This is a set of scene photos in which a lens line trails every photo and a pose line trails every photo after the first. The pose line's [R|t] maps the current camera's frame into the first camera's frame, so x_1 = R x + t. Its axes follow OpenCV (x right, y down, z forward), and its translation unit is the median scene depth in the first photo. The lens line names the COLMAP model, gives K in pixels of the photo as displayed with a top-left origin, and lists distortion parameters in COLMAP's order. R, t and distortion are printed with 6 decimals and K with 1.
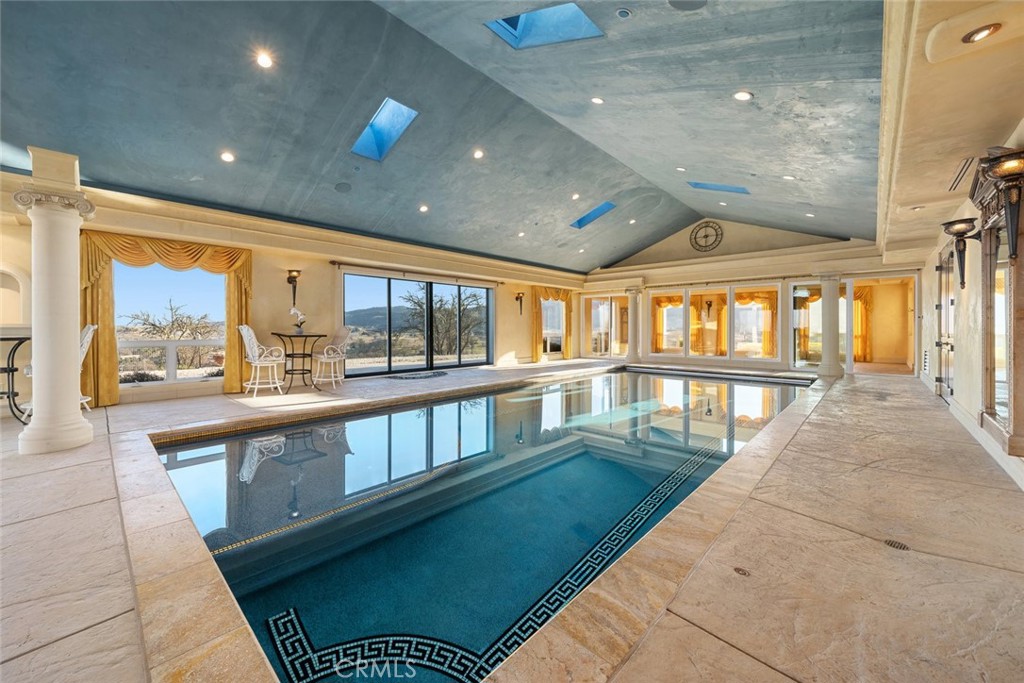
lens RADIAL K [[391.5, 0, 504.6], [0, 391.5, 331.8], [0, 0, 1]] dist [-0.000542, -0.000271]
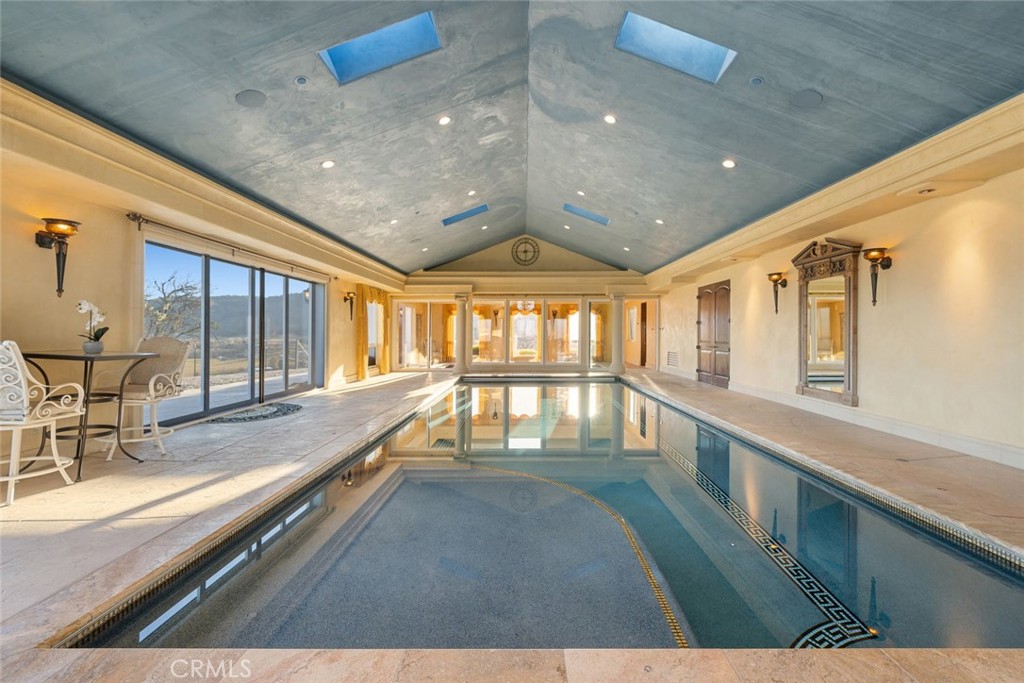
lens RADIAL K [[436.8, 0, 507.6], [0, 436.8, 334.7], [0, 0, 1]] dist [-0.002841, 0.000080]
pose [[0.720487, -0.001298, 0.693467, -0.713118], [0.008046, 0.999947, -0.006487, -0.013531], [-0.693422, 0.010253, 0.720459, 0.334954]]
